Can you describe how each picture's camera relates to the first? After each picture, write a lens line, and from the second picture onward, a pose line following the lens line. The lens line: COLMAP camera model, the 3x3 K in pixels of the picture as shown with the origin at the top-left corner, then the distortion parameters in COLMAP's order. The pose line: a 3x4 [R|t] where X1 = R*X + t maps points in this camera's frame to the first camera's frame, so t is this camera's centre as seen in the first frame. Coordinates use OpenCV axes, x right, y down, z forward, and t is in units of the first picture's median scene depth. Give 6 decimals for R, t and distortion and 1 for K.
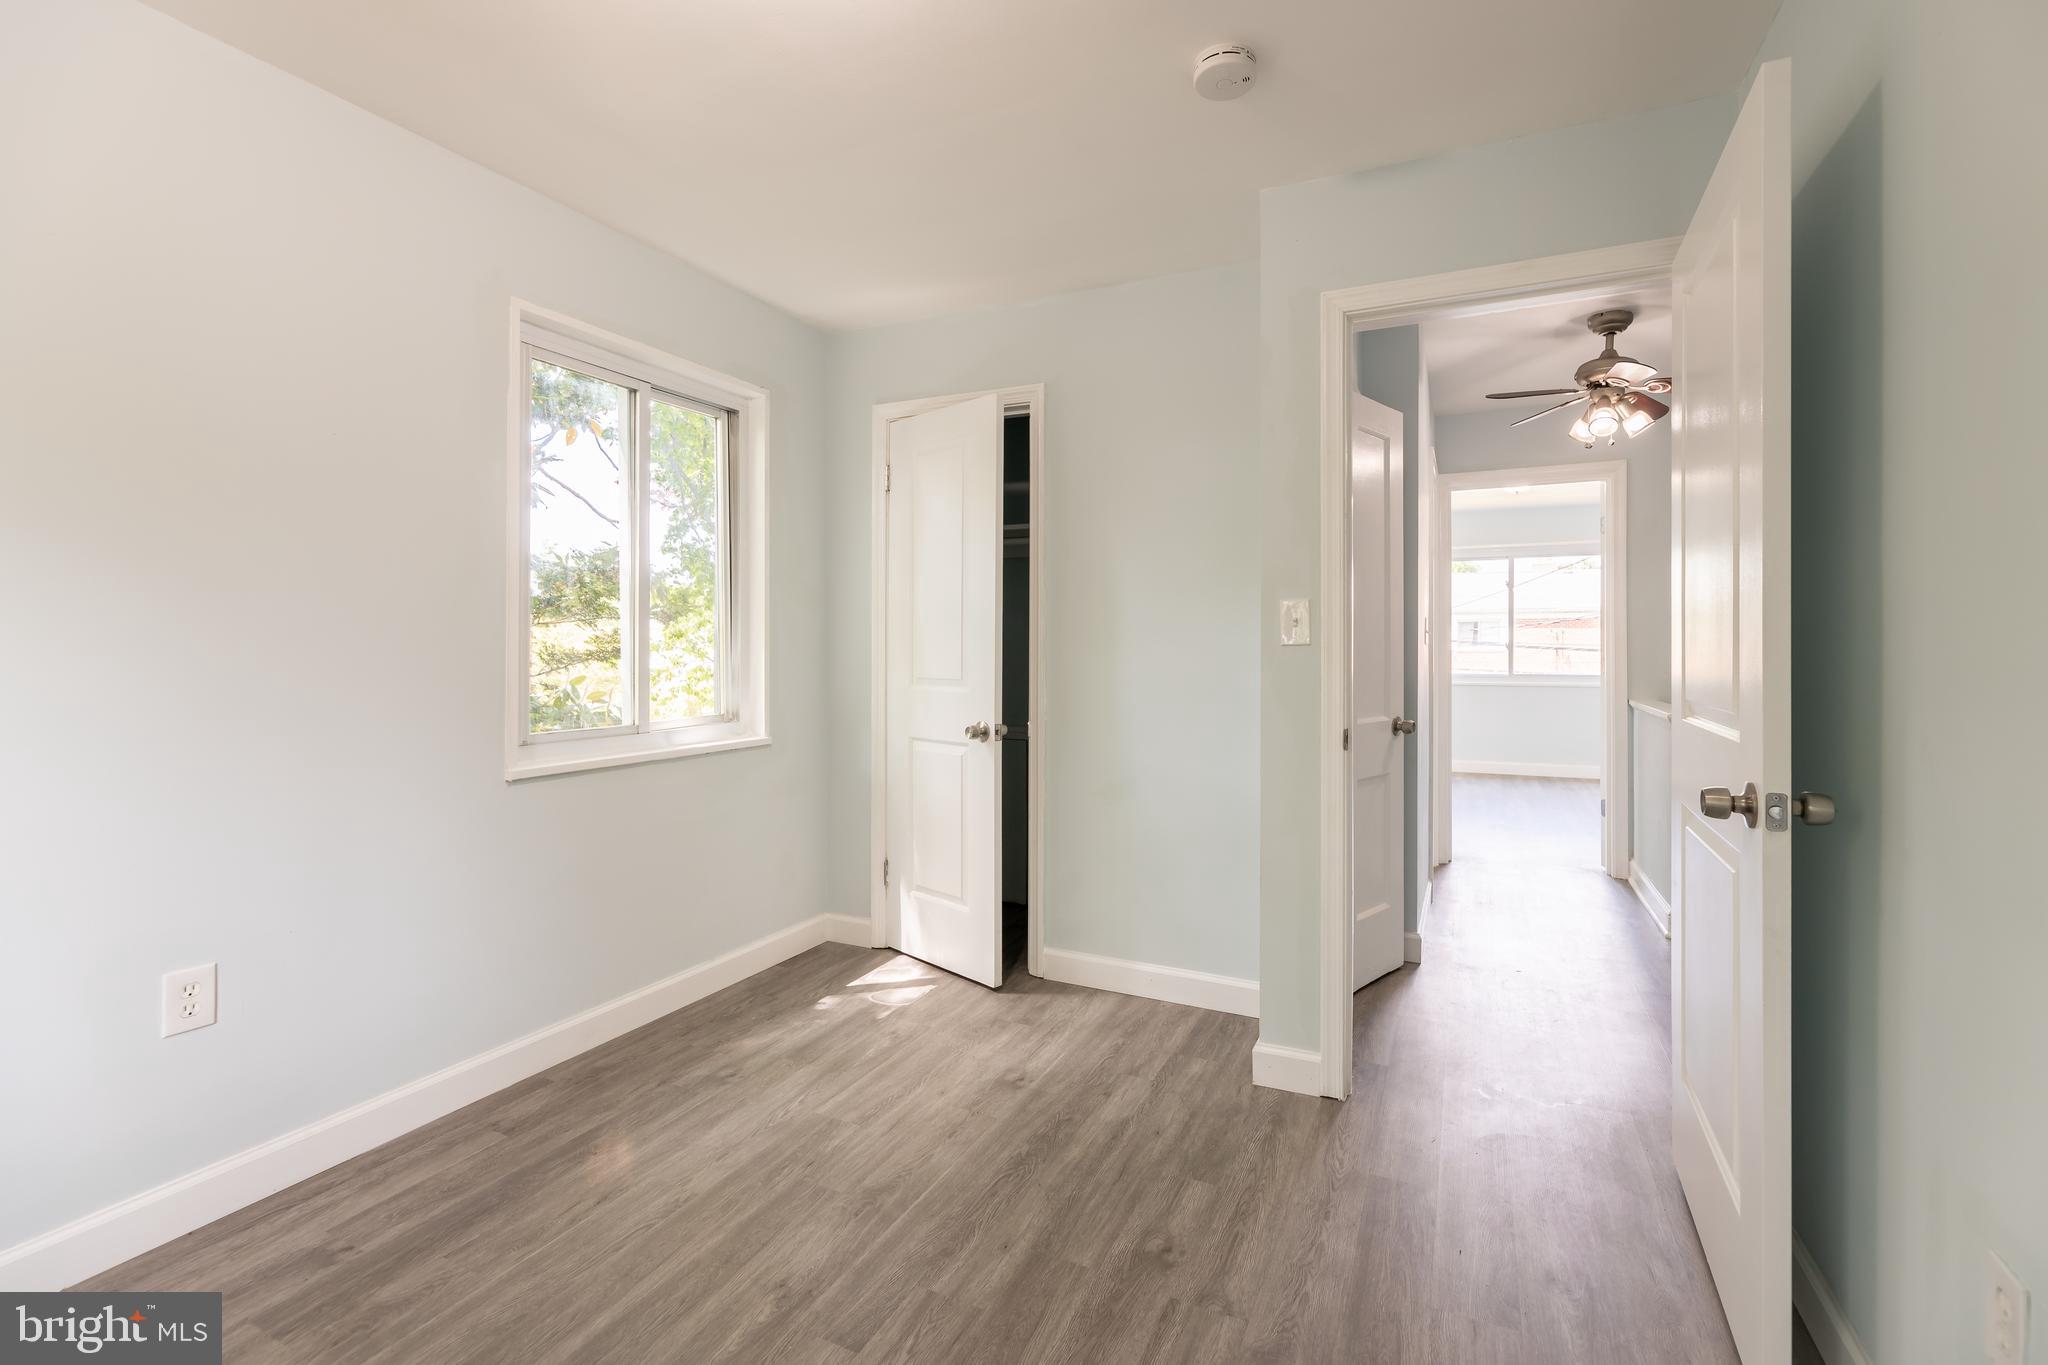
lens RADIAL K [[836.3, 0, 1099.0], [0, 836.3, 644.1], [0, 0, 1]] dist [-0.005978, 0.000765]
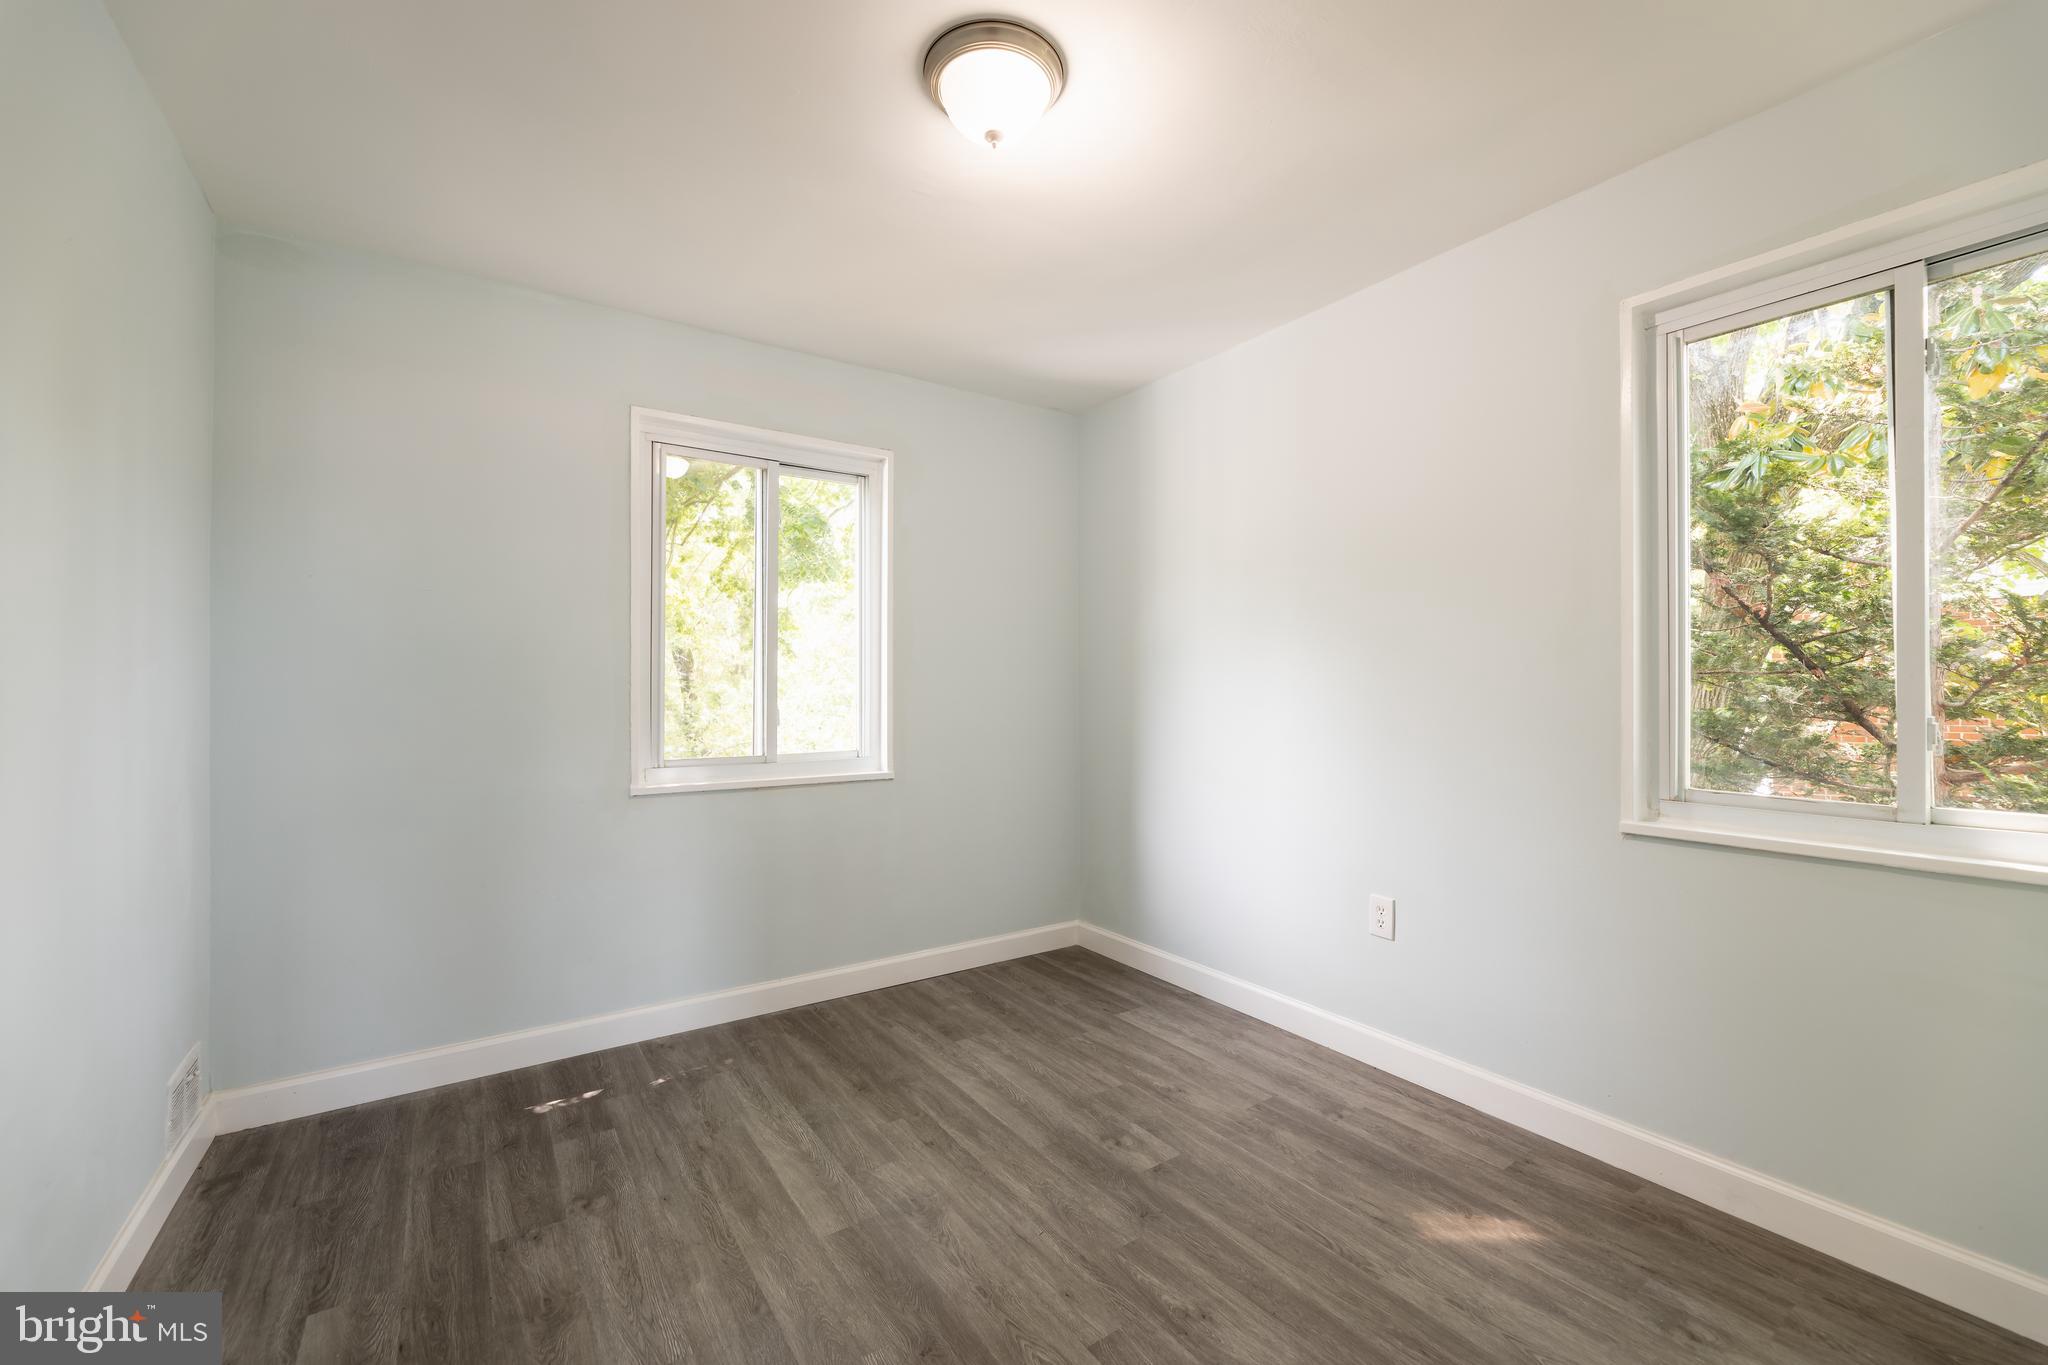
lens RADIAL K [[836.3, 0, 1023.7], [0, 836.3, 684.6], [0, 0, 1]] dist [-0.005978, 0.000765]
pose [[-0.525865, -0.001650, -0.850566, 0.531601], [-0.001130, 0.999999, -0.001241, 0.005370], [0.850567, 0.000308, -0.525866, 1.203405]]
